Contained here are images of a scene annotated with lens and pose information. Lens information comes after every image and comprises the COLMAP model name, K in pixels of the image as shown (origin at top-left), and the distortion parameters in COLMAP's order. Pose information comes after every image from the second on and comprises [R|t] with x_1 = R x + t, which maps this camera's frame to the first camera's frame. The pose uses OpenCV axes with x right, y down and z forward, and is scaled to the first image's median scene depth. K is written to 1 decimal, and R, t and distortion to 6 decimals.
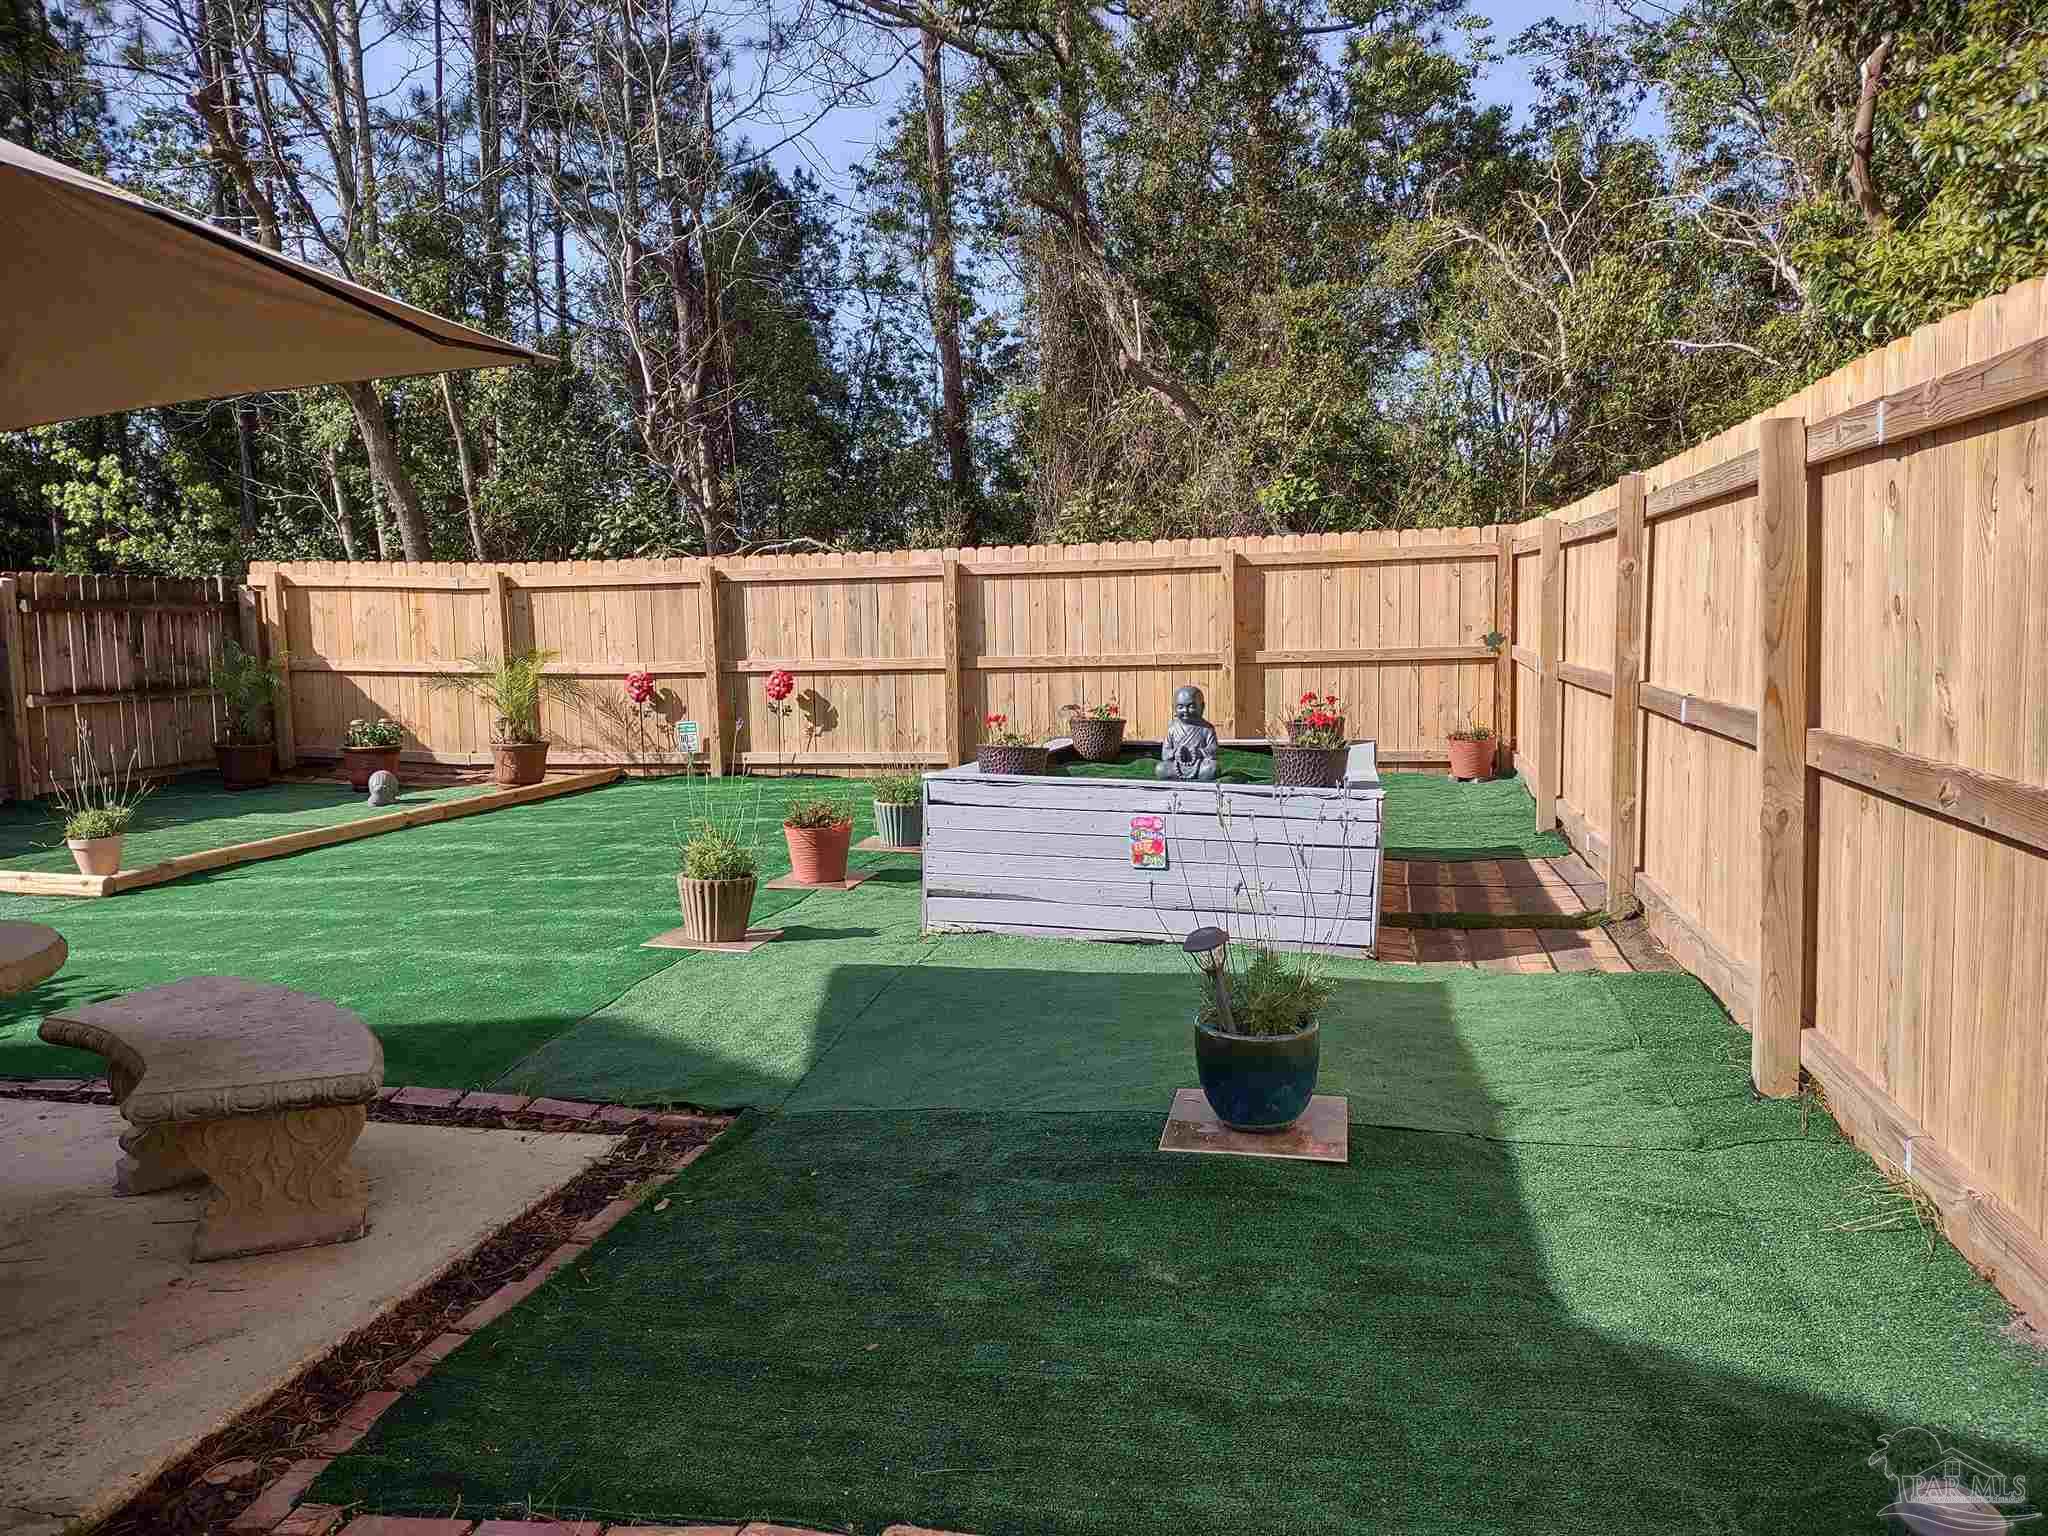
lens RADIAL K [[1568.4, 0, 1026.0], [0, 1568.4, 764.8], [0, 0, 1]] dist [0.076978, -0.003092]
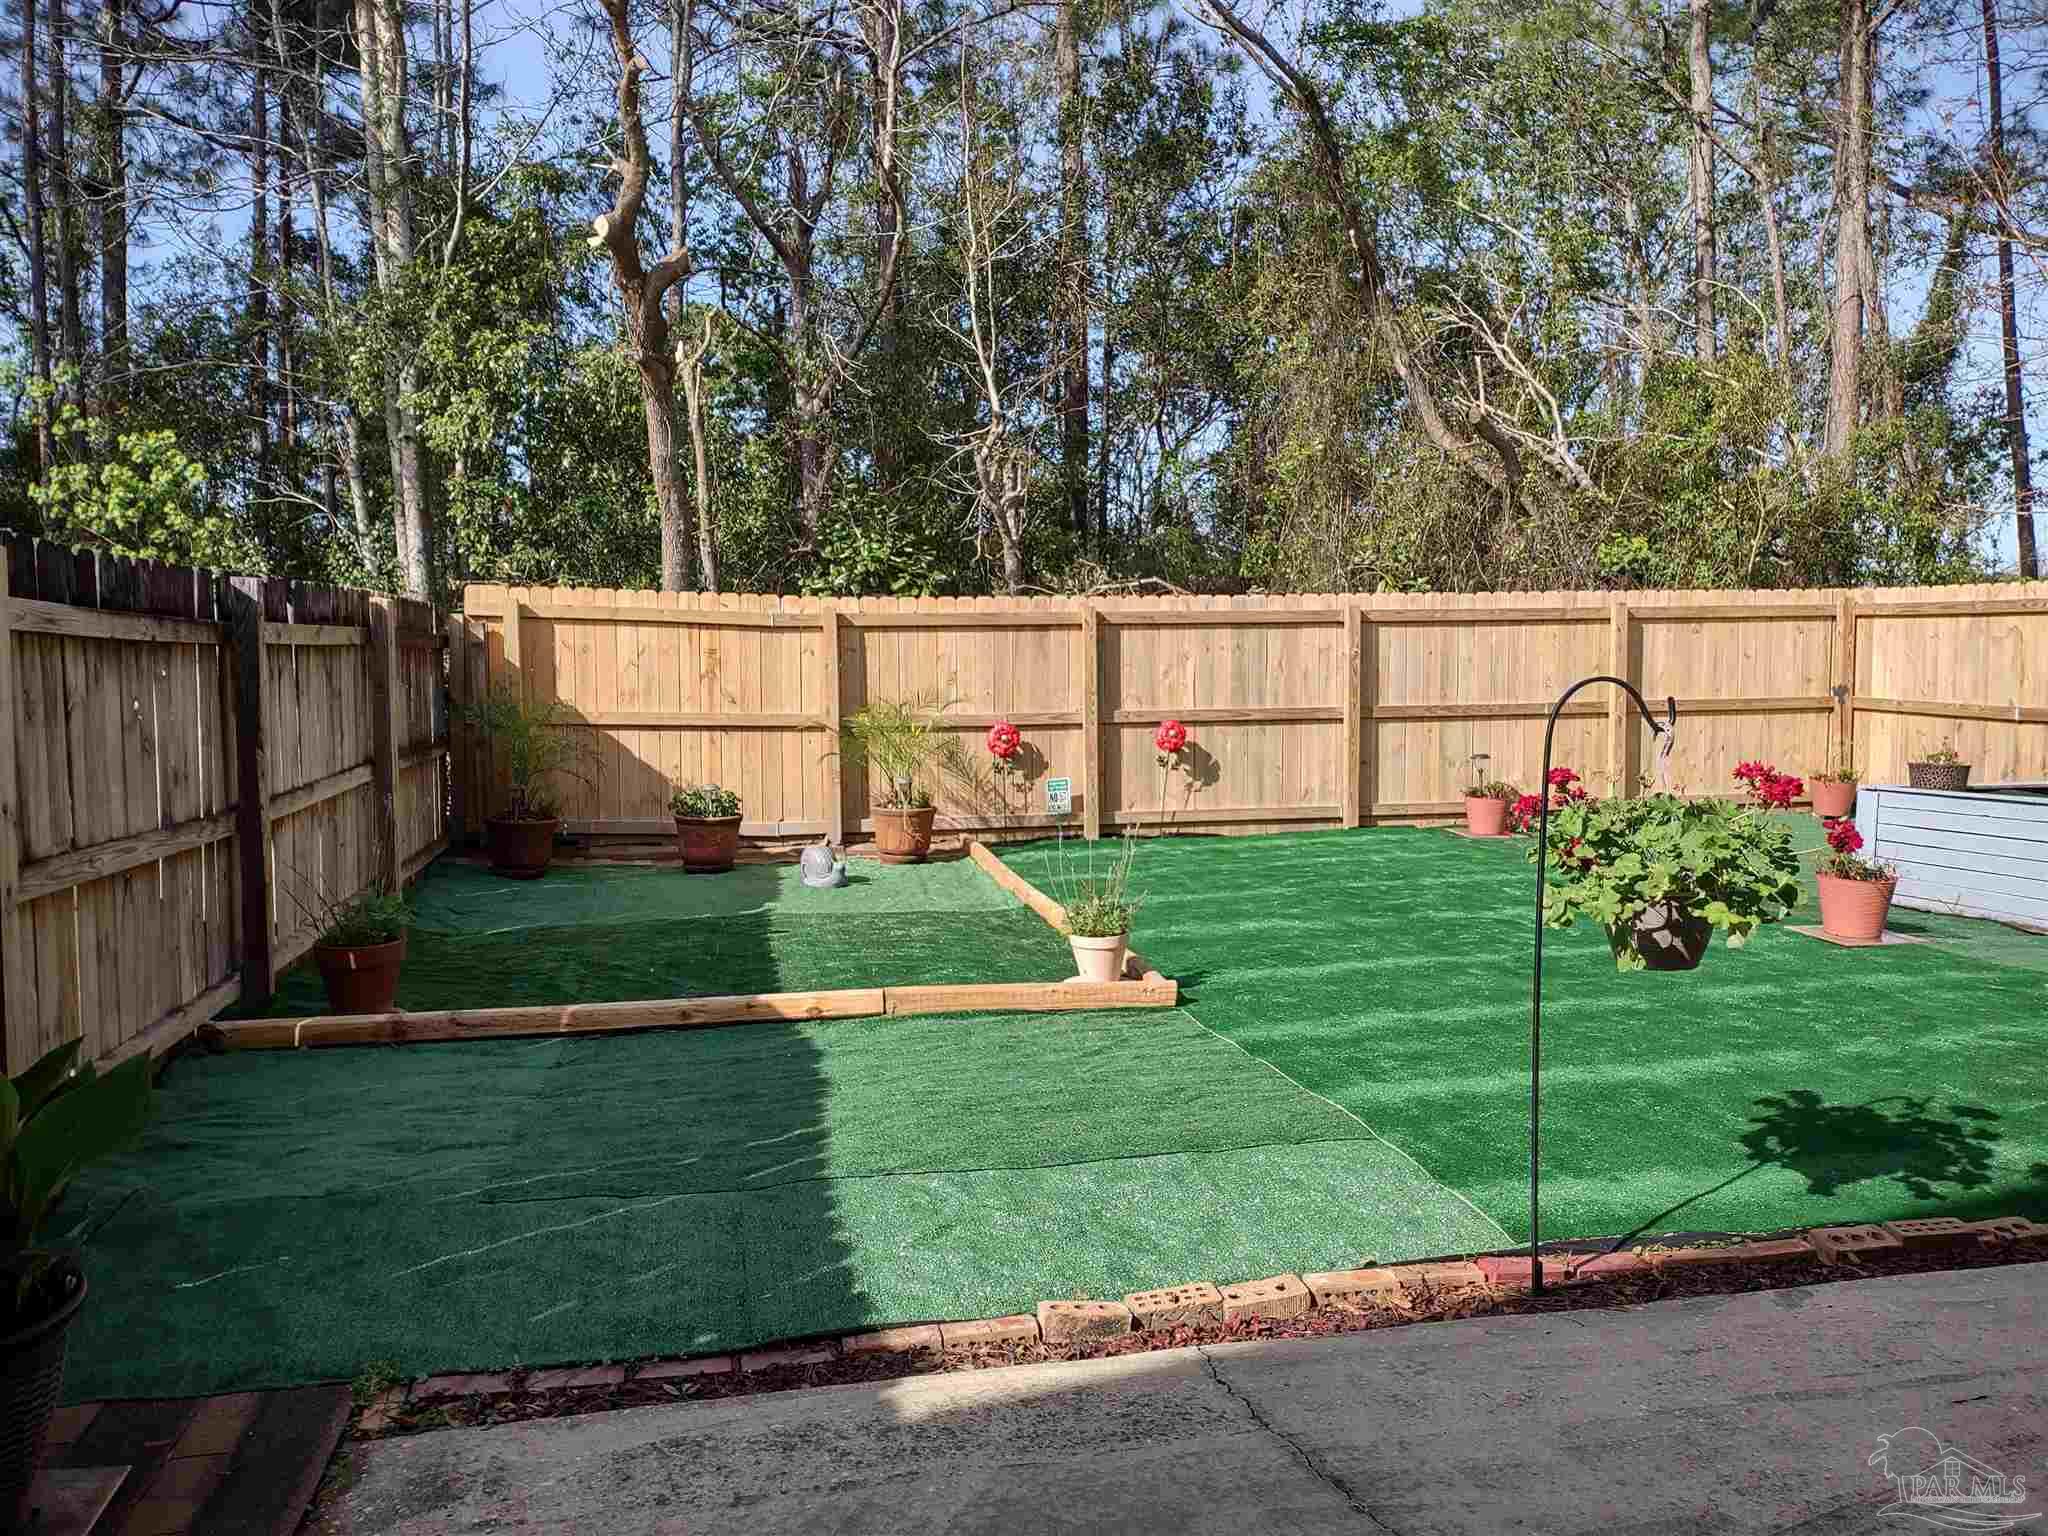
lens RADIAL K [[1568.4, 0, 1025.5], [0, 1568.4, 772.8], [0, 0, 1]] dist [0.076978, -0.003092]
pose [[0.902580, -0.015148, 0.430256, -0.611543], [0.030799, 0.999092, -0.029435, -0.004936], [-0.429420, 0.039819, 0.902227, 0.204181]]
